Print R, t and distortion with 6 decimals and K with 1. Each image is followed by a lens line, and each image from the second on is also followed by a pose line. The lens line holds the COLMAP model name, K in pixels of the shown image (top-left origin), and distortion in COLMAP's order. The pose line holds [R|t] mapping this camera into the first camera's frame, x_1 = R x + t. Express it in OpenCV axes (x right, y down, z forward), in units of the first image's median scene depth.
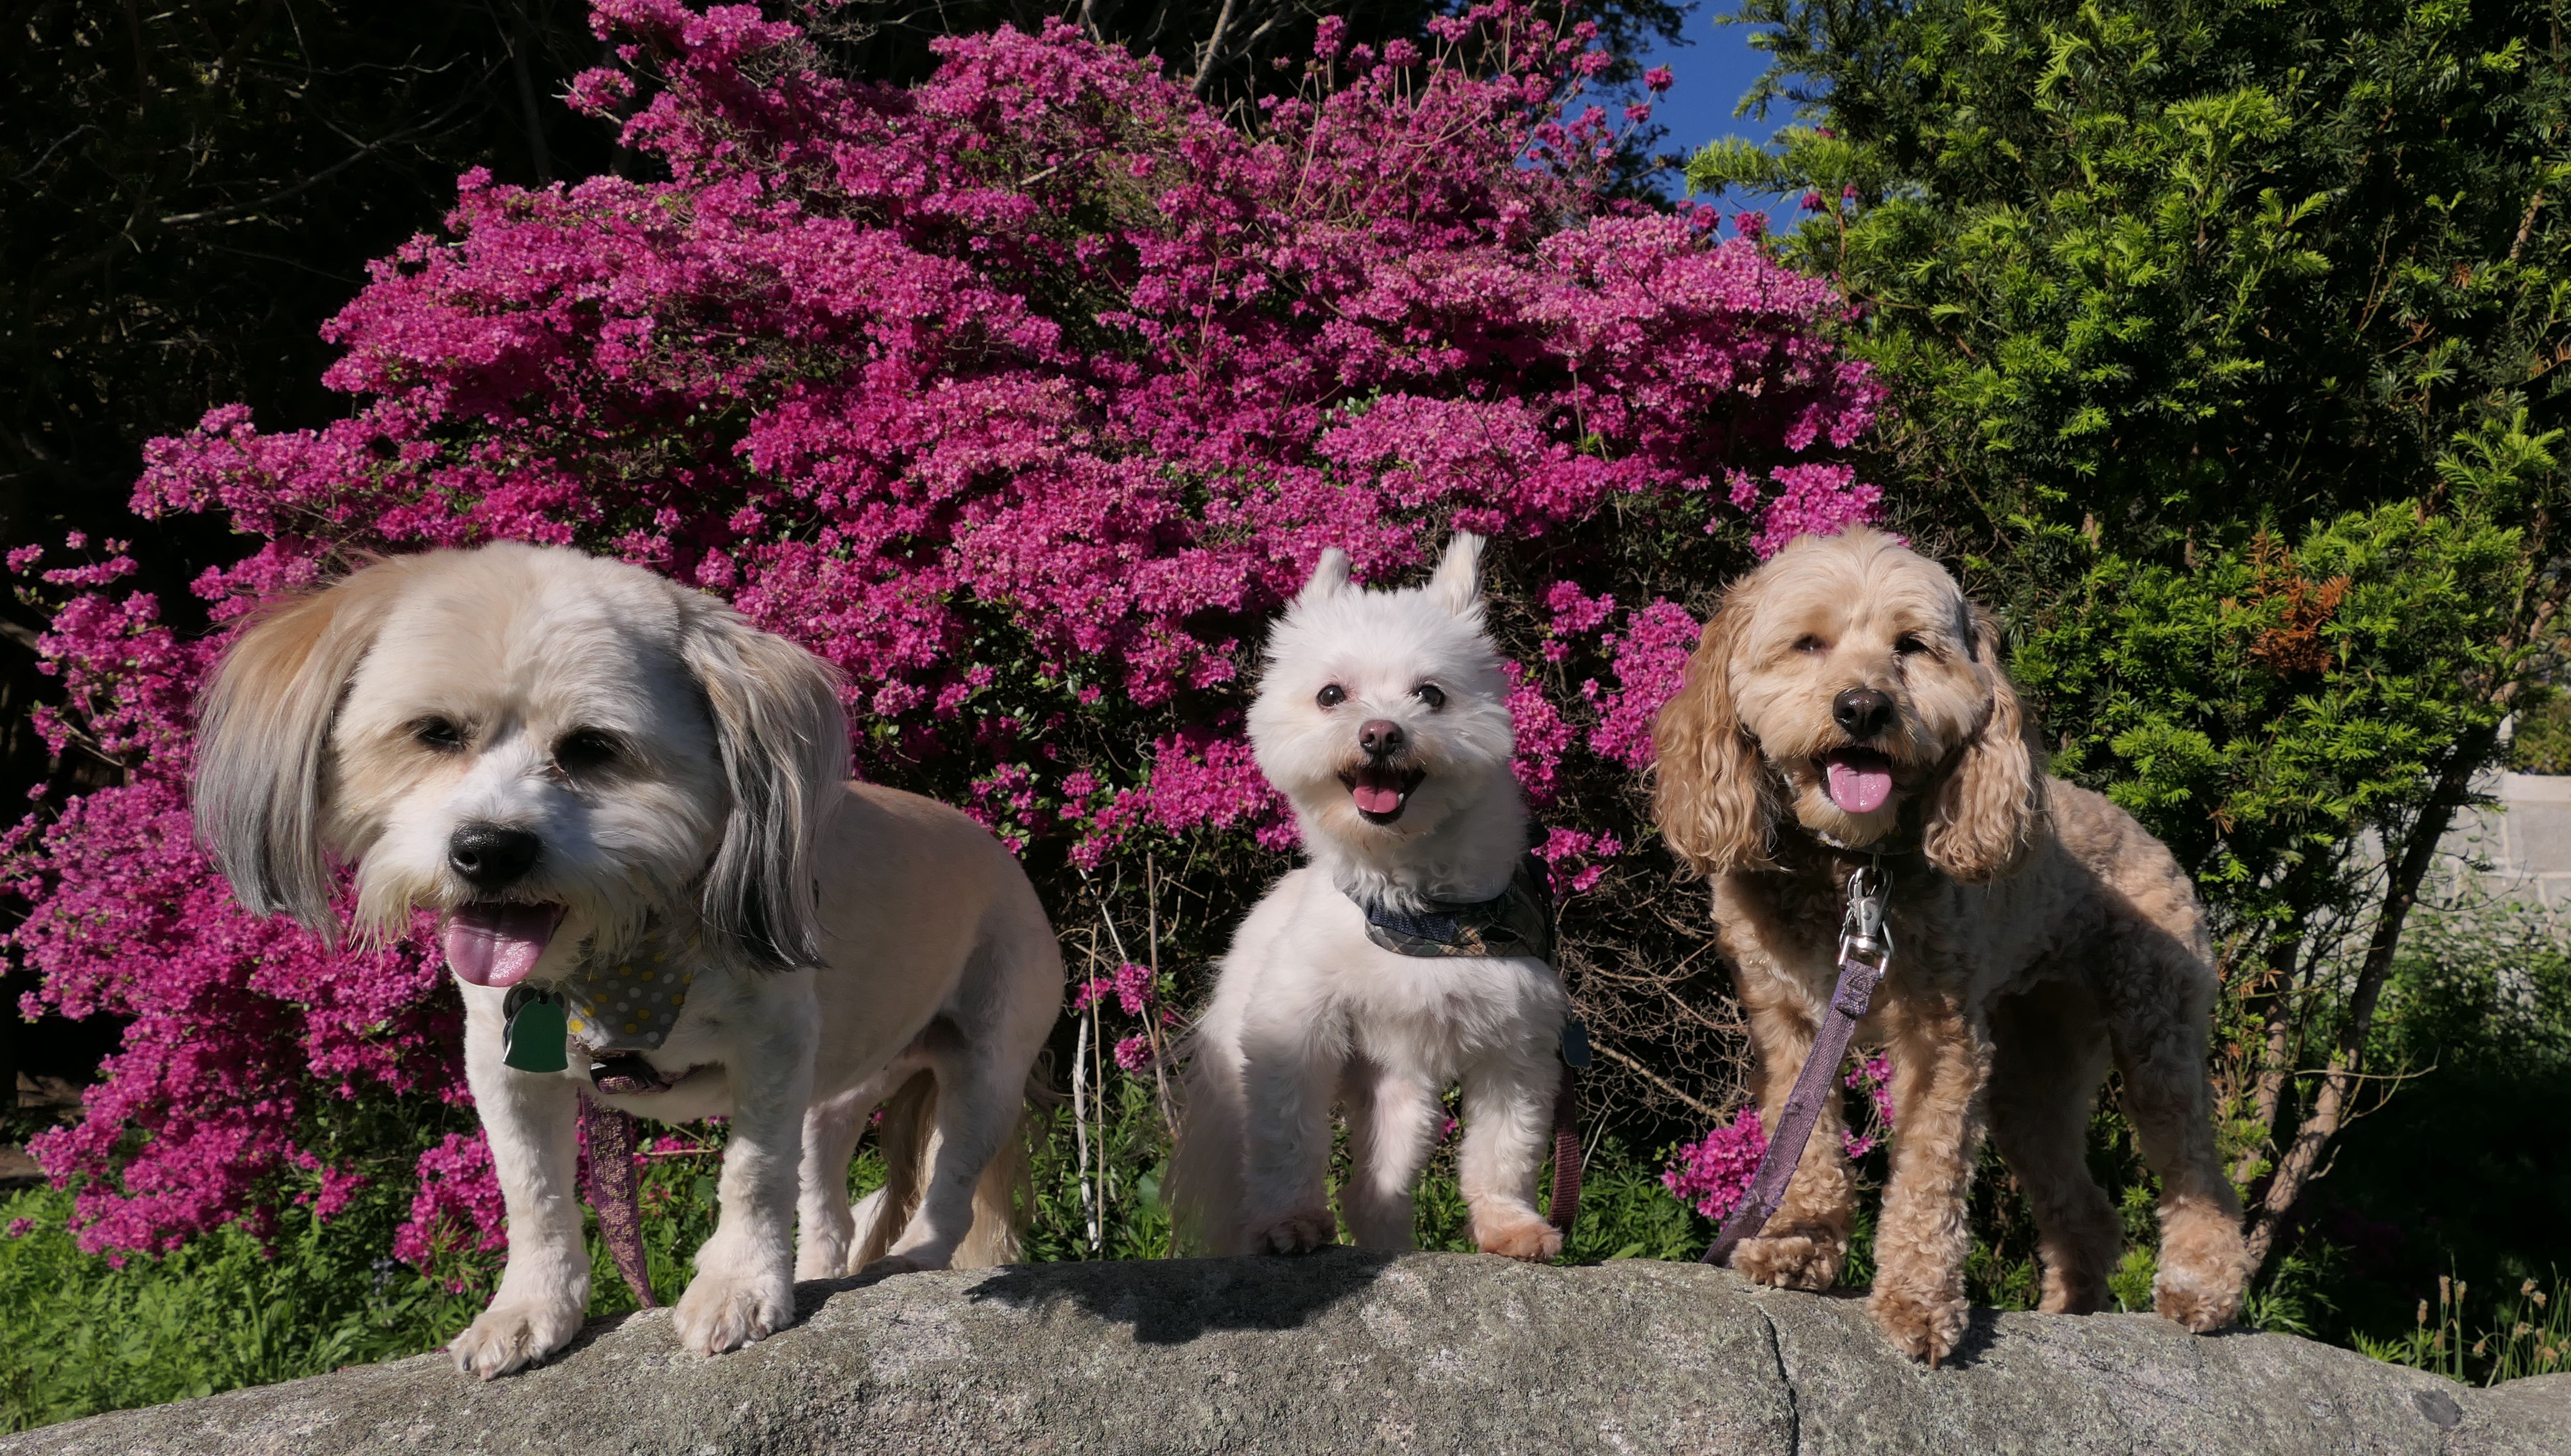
lens RADIAL K [[2076.7, 0, 1280.7], [0, 2076.7, 740.9], [0, 0, 1]] dist [-0.011119, 0.012610]
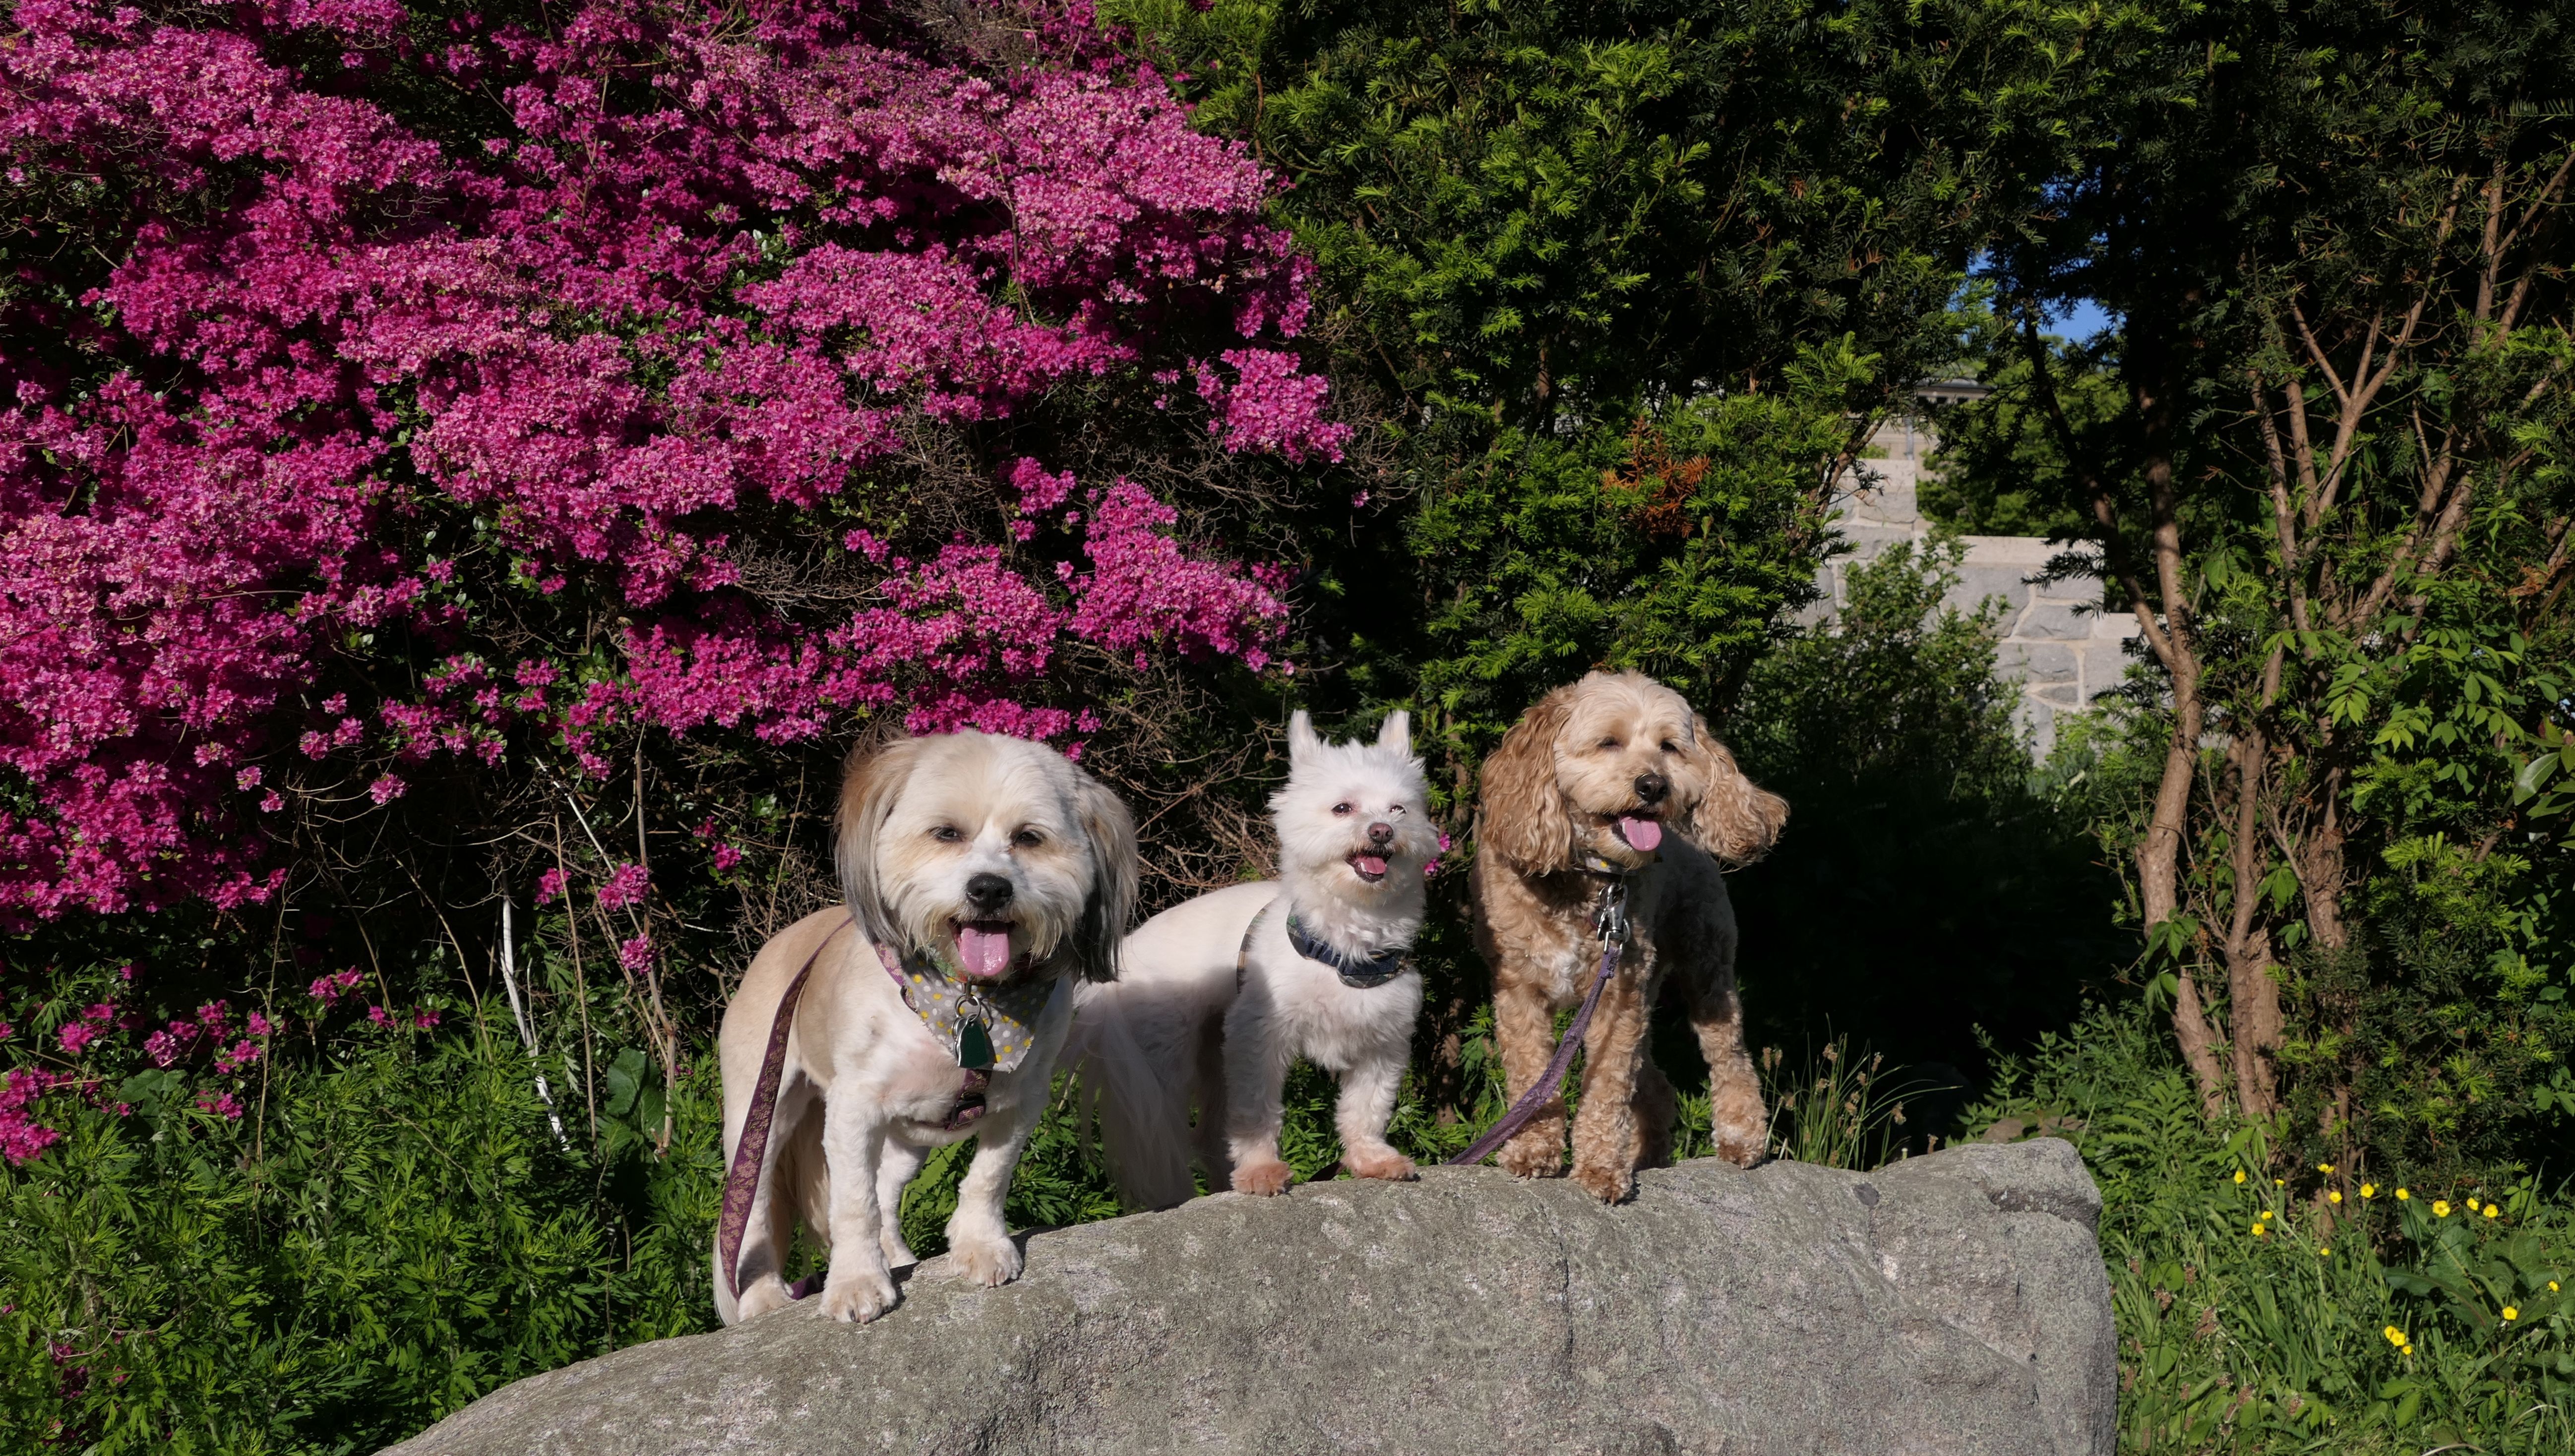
lens RADIAL K [[2544.1, 0, 1289.0], [0, 2544.1, 721.2], [0, 0, 1]] dist [-0.010338, 0.000000]
pose [[0.932709, -0.047122, 0.357539, -0.204304], [0.002973, 0.992398, 0.123037, -0.106445], [-0.360619, -0.113694, 0.925758, -0.225864]]
